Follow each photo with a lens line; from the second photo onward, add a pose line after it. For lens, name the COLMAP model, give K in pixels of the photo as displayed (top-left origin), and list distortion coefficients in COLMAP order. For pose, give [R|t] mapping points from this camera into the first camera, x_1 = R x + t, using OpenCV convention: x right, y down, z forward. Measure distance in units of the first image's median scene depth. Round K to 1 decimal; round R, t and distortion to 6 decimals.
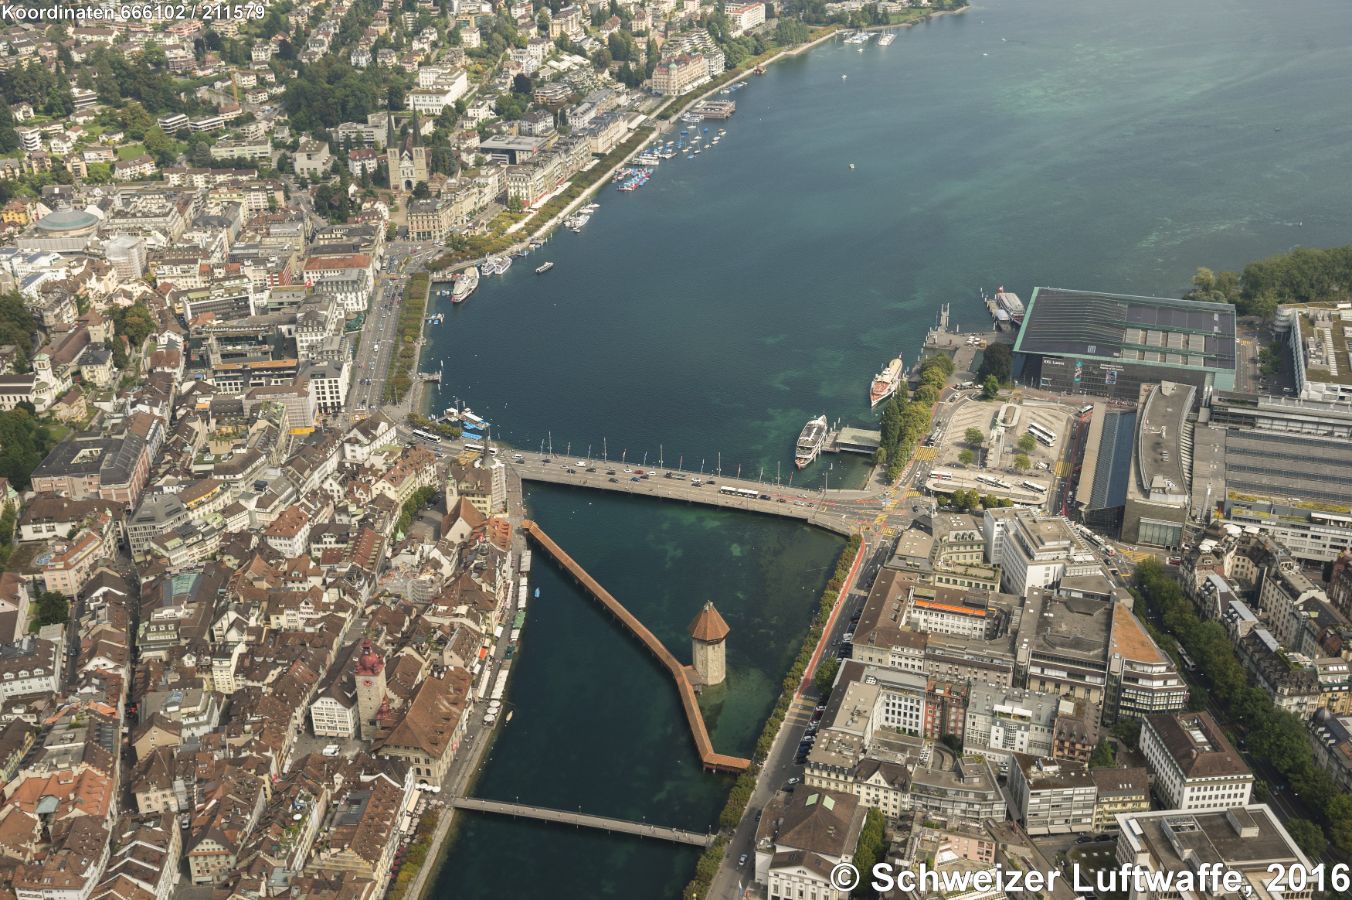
lens RADIAL K [[1446.5, 0, 676.0], [0, 1446.5, 450.0], [0, 0, 1]] dist [0.057485, 0.016333]
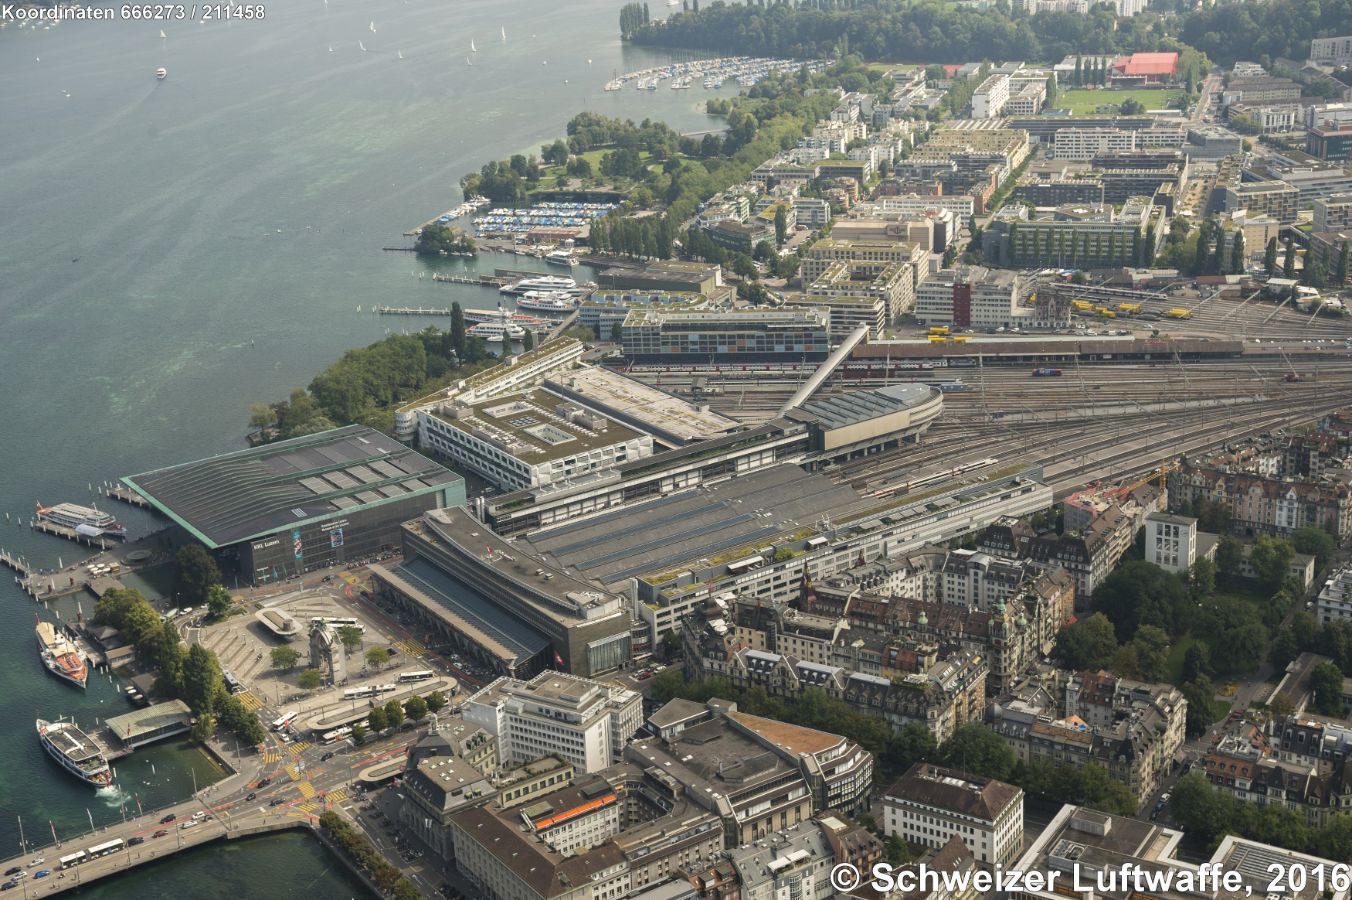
lens RADIAL K [[1932.8, 0, 676.0], [0, 1932.8, 450.0], [0, 0, 1]] dist [0.167823, 0.064462]
pose [[0.608951, -0.275748, 0.743735, -0.477350], [0.382018, 0.923678, 0.029677, -0.074999], [-0.695155, 0.266048, 0.667815, 0.231064]]
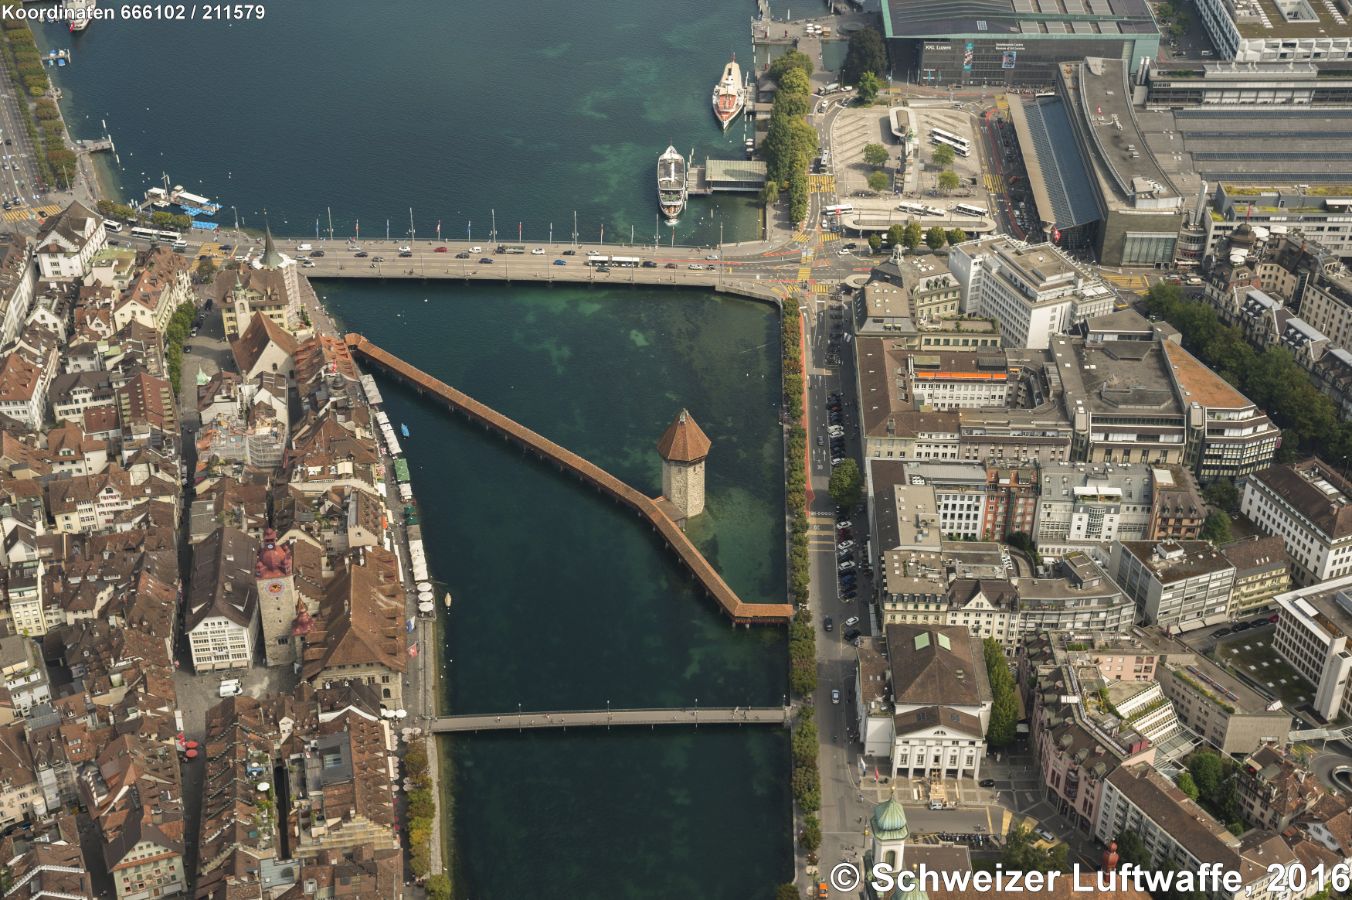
lens RADIAL K [[1823.9, 0, 676.0], [0, 1823.9, 450.0], [0, 0, 1]] dist [0.147135, 0.132603]
pose [[0.958773, -0.142851, 0.245657, -0.207459], [0.106948, 0.982296, 0.153804, -0.020769], [-0.263279, -0.121191, 0.957077, 0.082544]]
